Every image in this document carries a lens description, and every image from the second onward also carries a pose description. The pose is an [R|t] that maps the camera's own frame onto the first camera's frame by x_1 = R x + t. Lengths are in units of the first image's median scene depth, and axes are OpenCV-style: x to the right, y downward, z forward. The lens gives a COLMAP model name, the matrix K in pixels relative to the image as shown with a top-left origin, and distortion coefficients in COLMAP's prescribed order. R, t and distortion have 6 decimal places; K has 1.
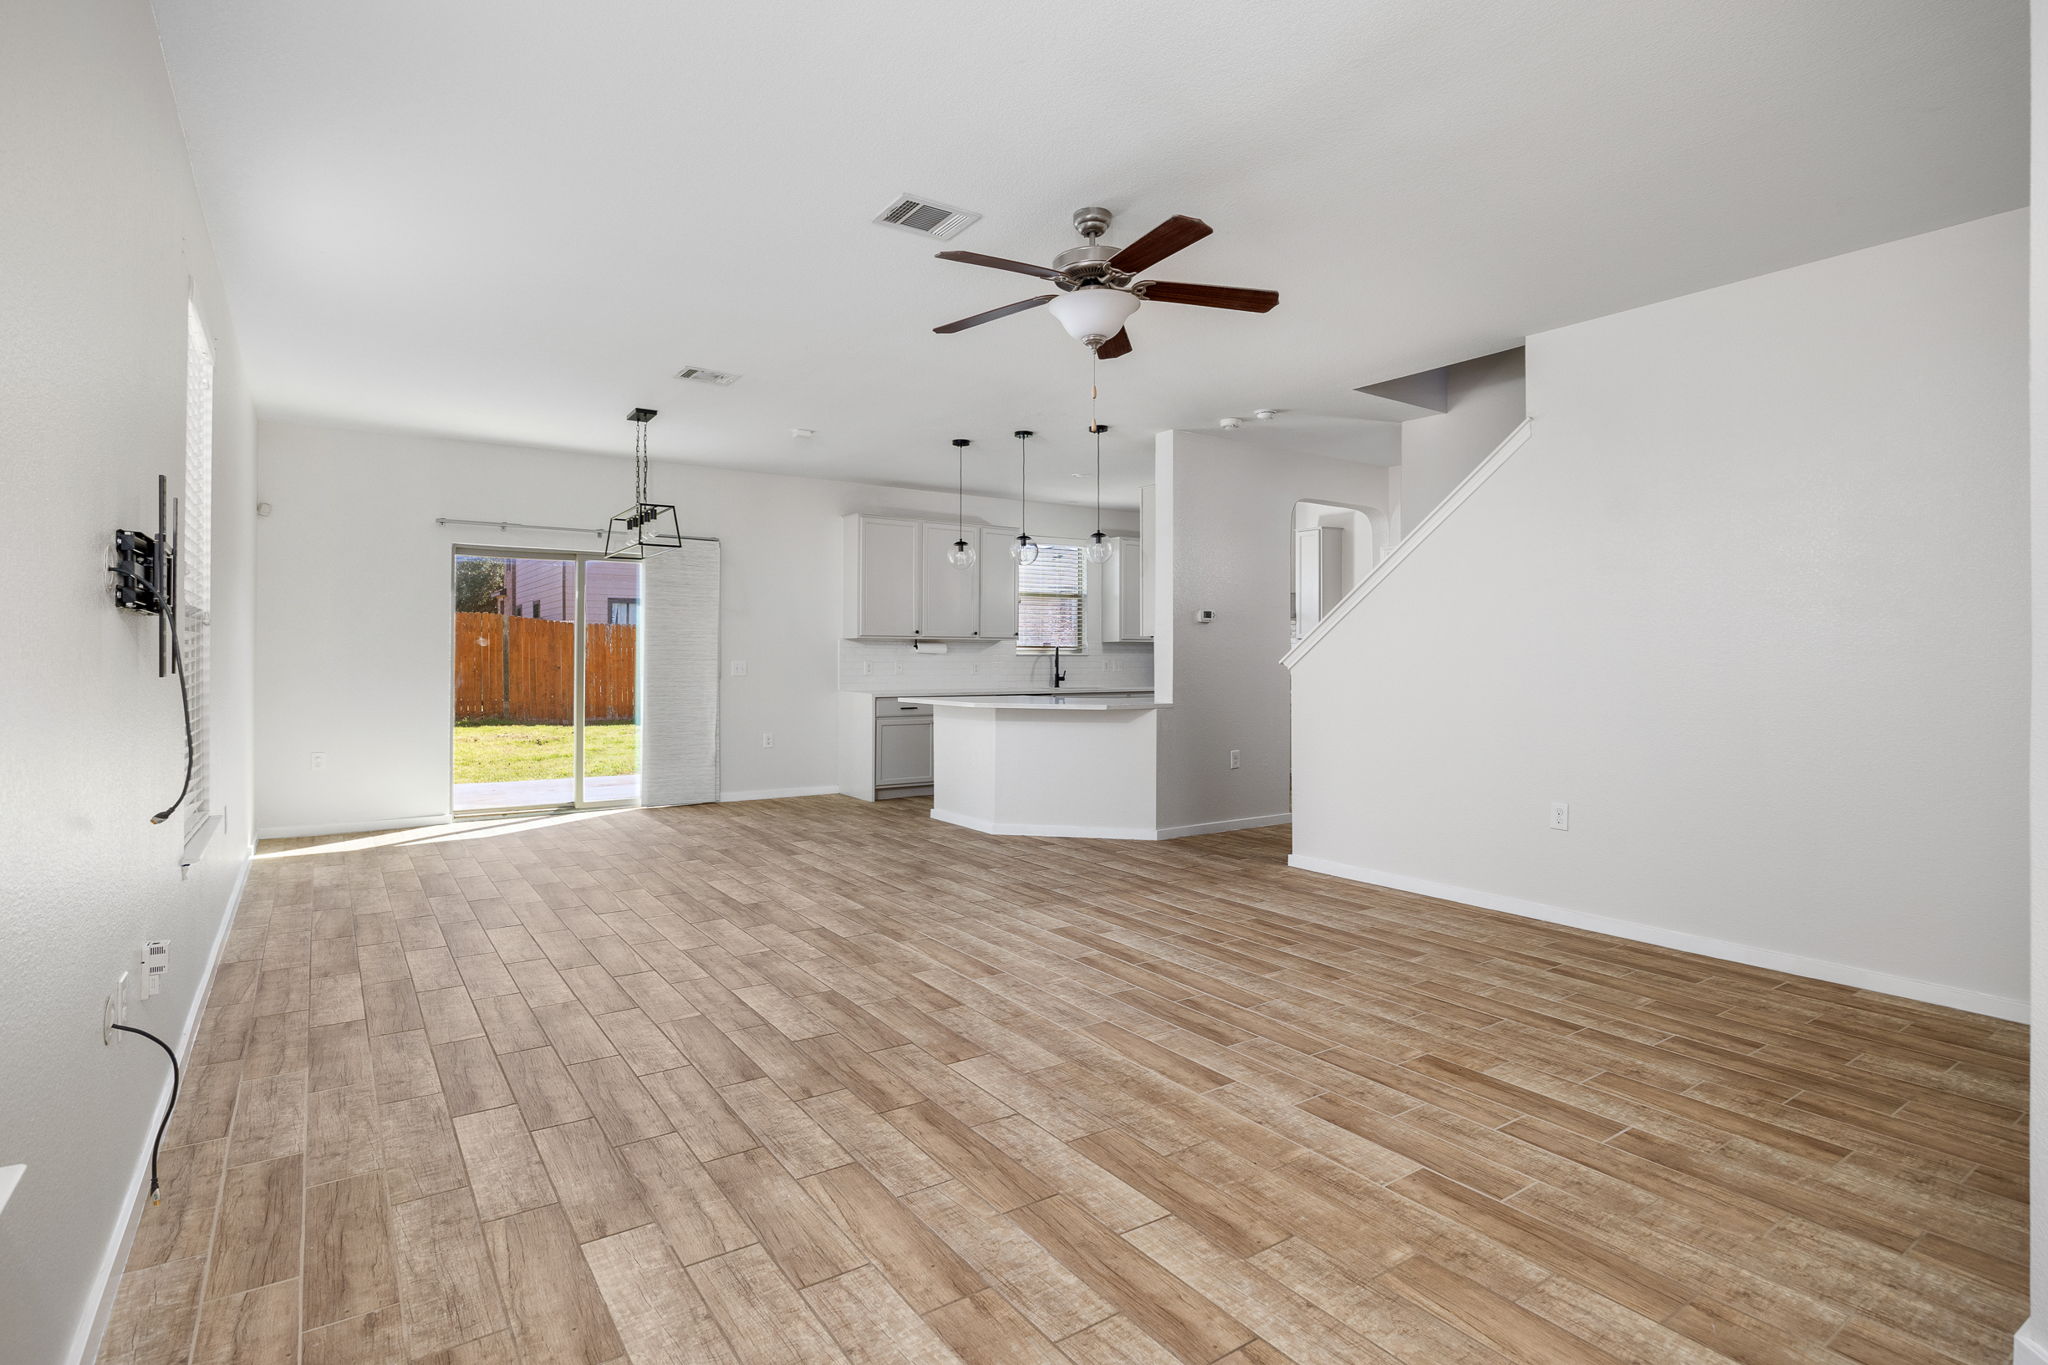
lens RADIAL K [[1031.4, 0, 1025.5], [0, 1031.4, 668.3], [0, 0, 1]] dist [-0.009516, 0.000467]
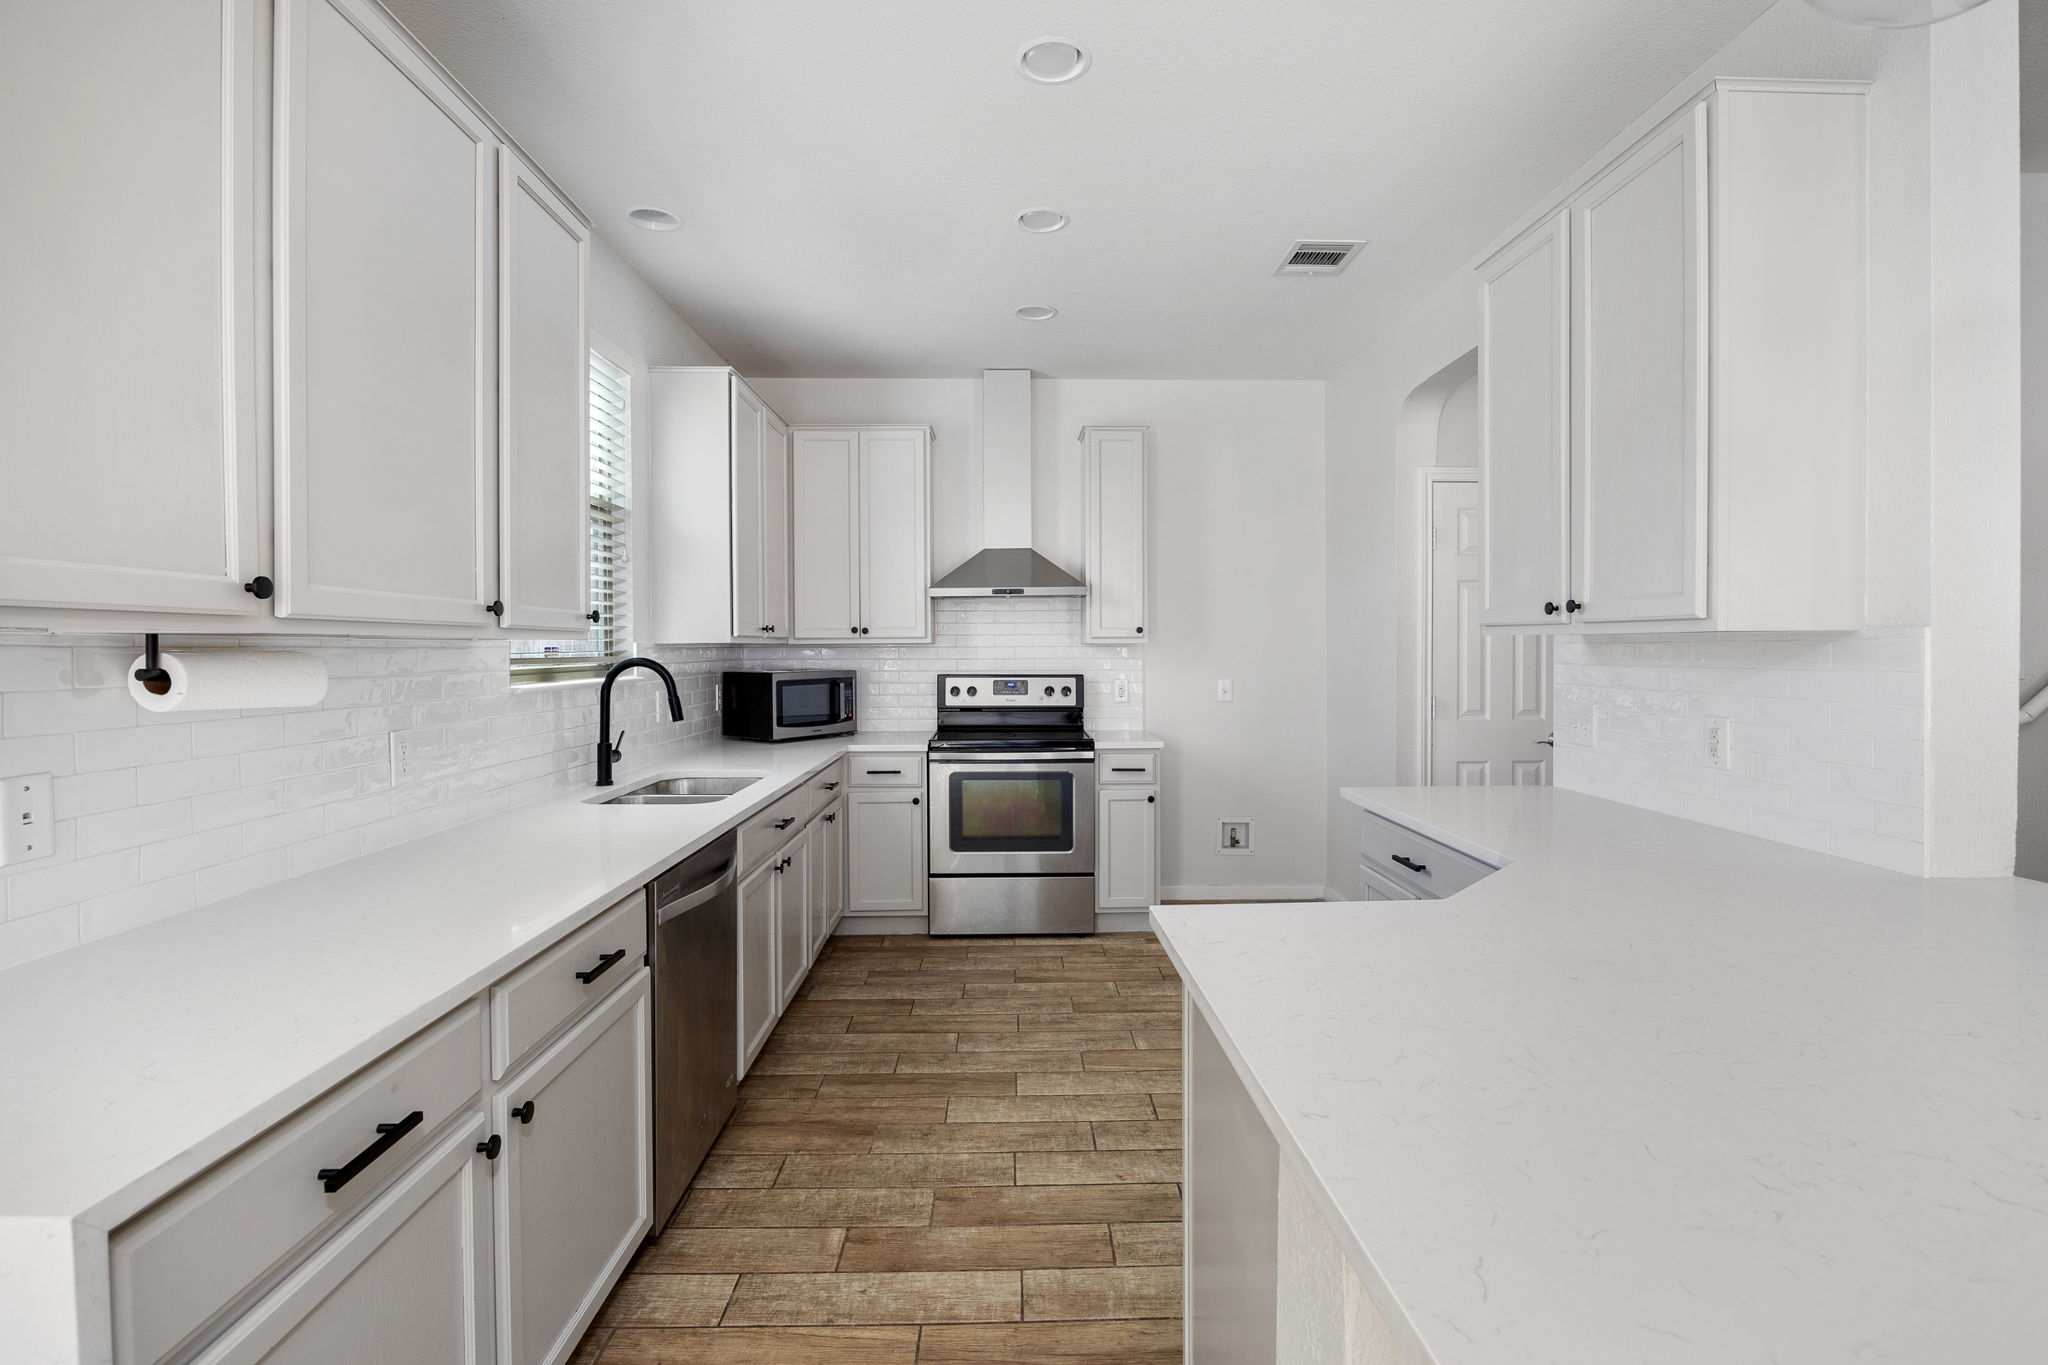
lens RADIAL K [[945.0, 0, 1025.1], [0, 945.0, 655.8], [0, 0, 1]] dist [-0.005332, -0.001323]
pose [[0.551975, -0.012818, 0.833762, -0.200802], [0.018229, 0.999828, 0.003303, -0.029074], [-0.833661, 0.013376, 0.552114, 1.028066]]
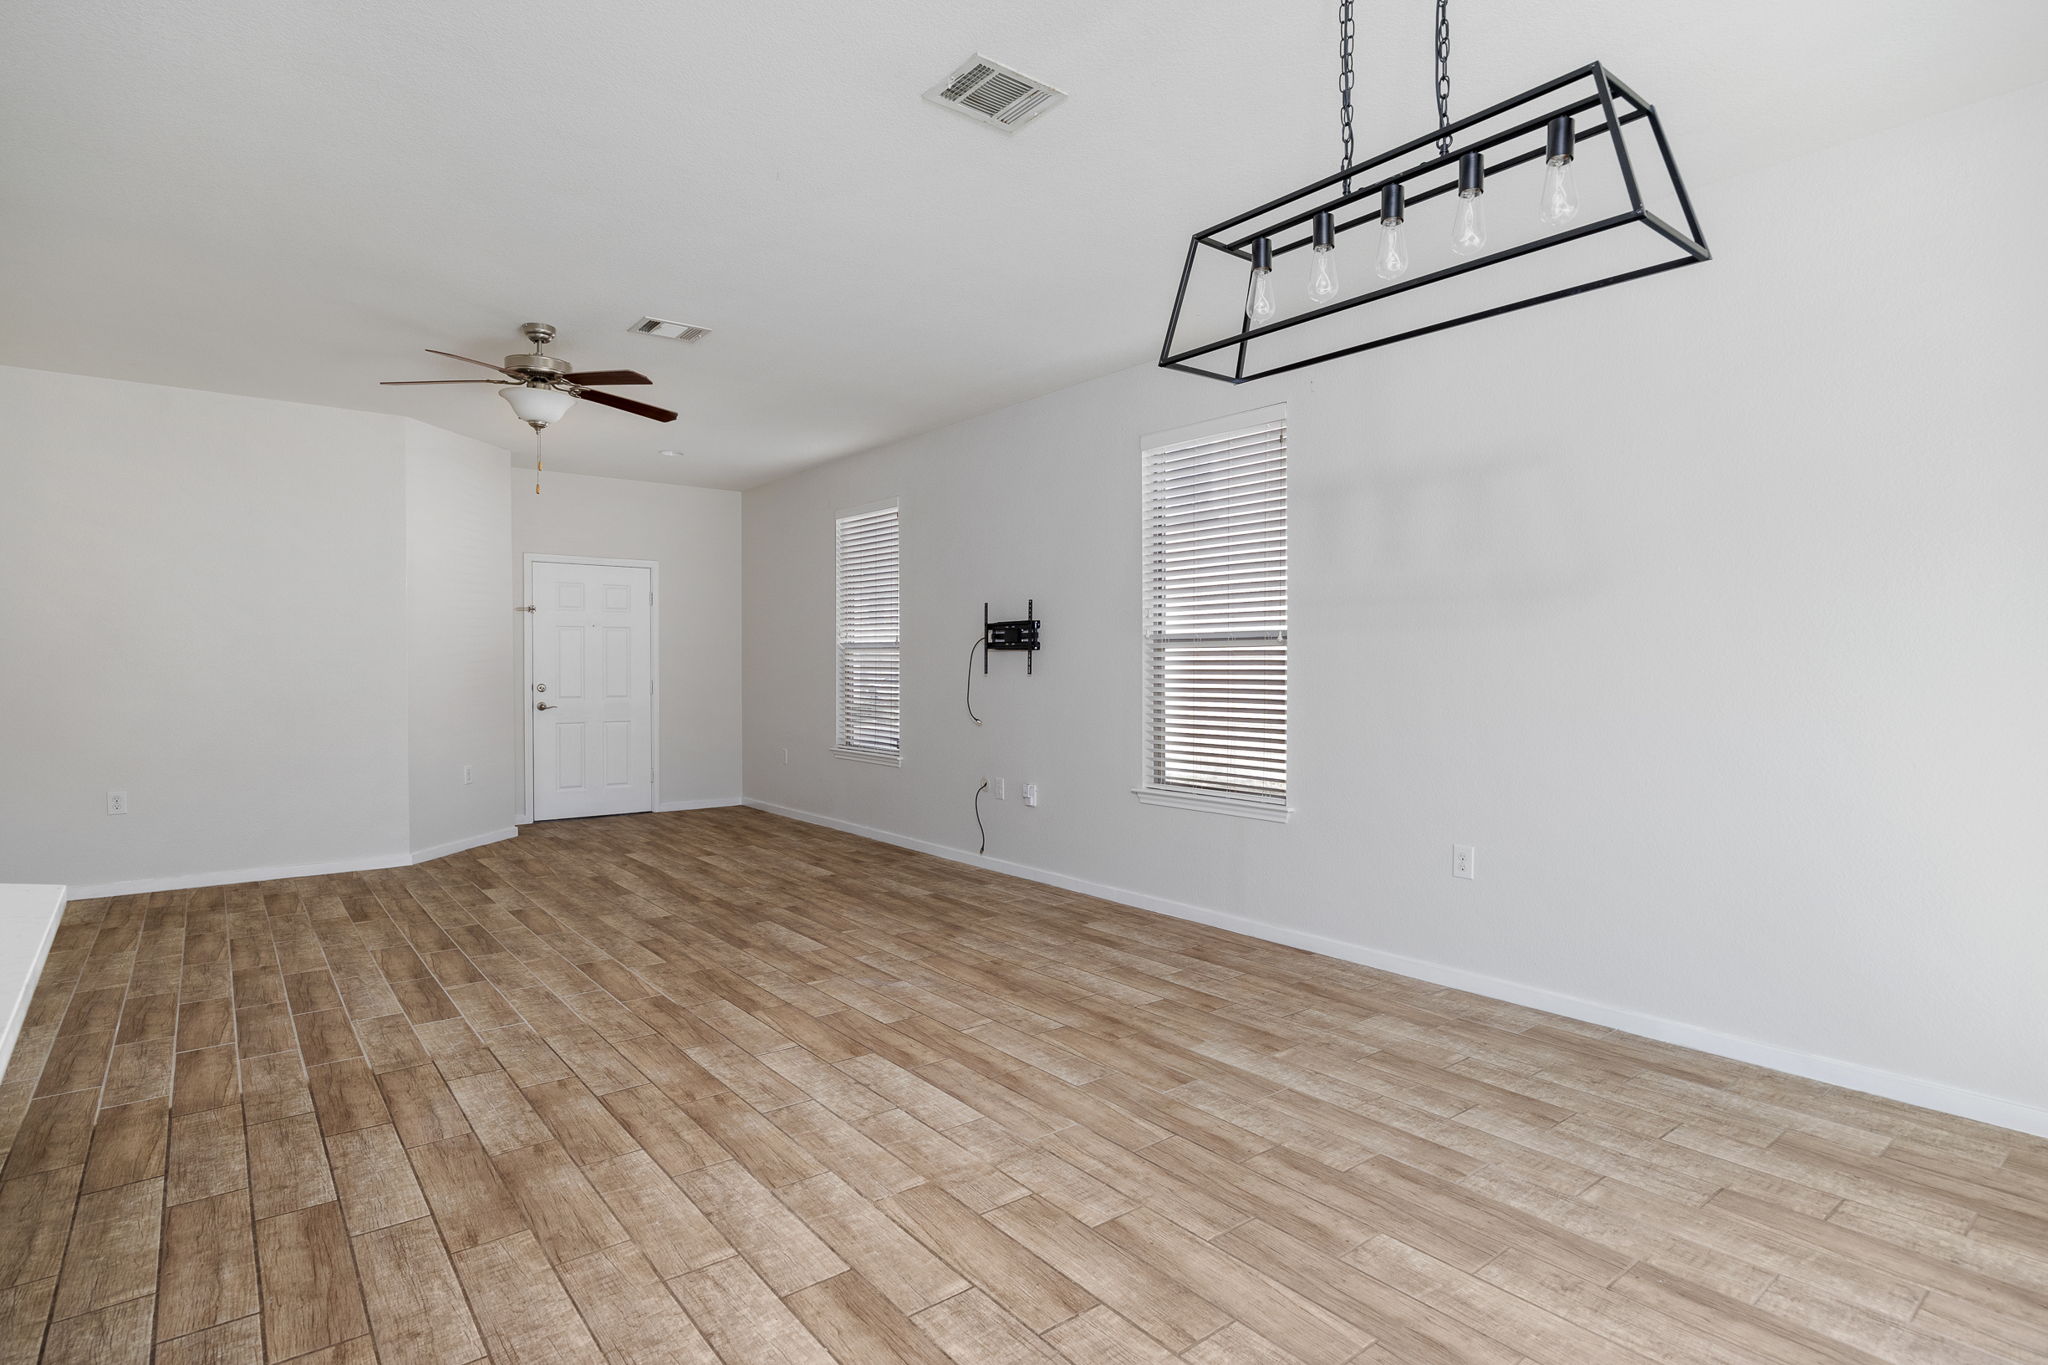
lens RADIAL K [[1031.4, 0, 1023.2], [0, 1031.4, 672.4], [0, 0, 1]] dist [-0.009516, 0.000467]
pose [[-0.997835, -0.003692, -0.065669, -0.224406], [-0.005067, 0.999771, 0.020780, -0.016173], [0.065577, 0.021068, -0.997625, 1.141599]]
